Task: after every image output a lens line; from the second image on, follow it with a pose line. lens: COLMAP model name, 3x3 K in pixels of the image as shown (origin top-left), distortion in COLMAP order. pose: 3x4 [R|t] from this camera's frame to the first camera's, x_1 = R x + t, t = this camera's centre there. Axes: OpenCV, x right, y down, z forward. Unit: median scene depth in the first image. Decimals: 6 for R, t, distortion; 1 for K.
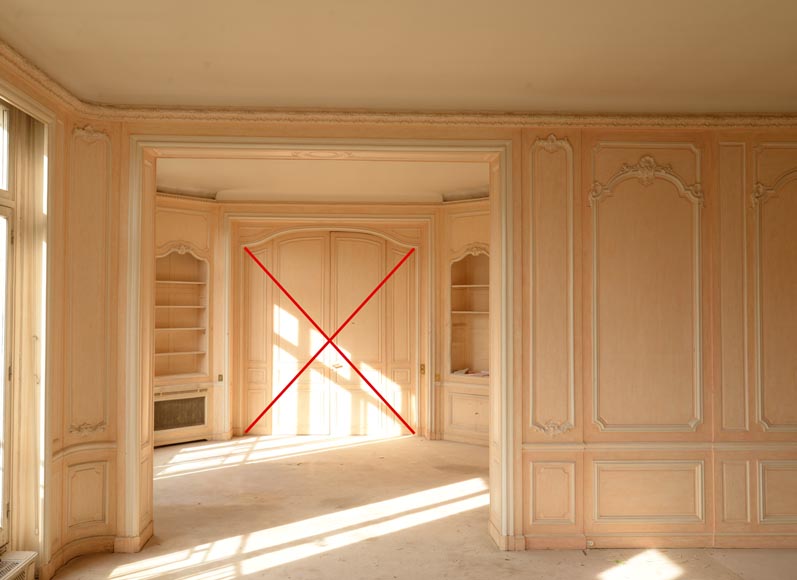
lens RADIAL K [[748.5, 0, 398.0], [0, 748.5, 298.2], [0, 0, 1]] dist [0.024017, 0.000000]
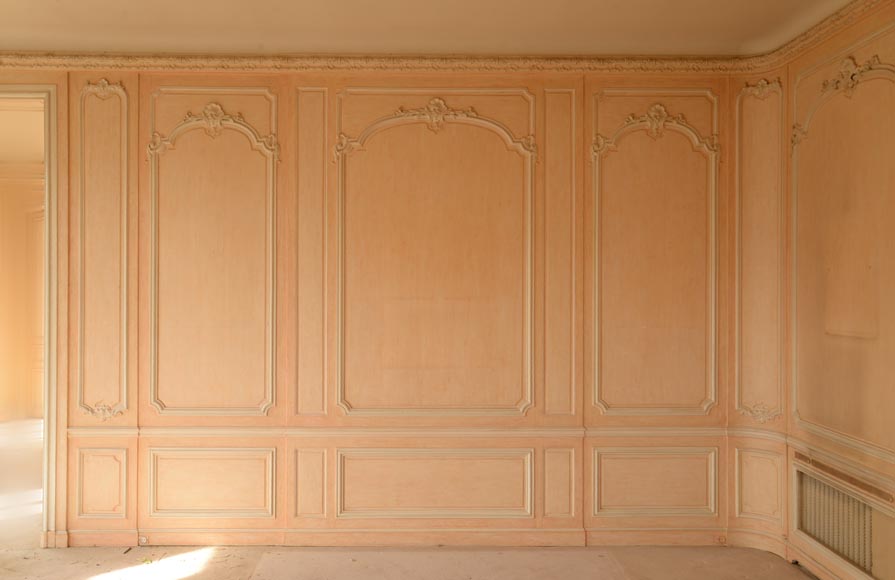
lens RADIAL K [[826.2, 0, 439.0], [0, 826.2, 283.6], [0, 0, 1]] dist [0.014829, 0.017417]
pose [[0.999331, 0.001987, -0.036512, 0.635940], [-0.001154, 0.999739, 0.022808, -0.000525], [0.036548, -0.022750, 0.999073, 0.036694]]
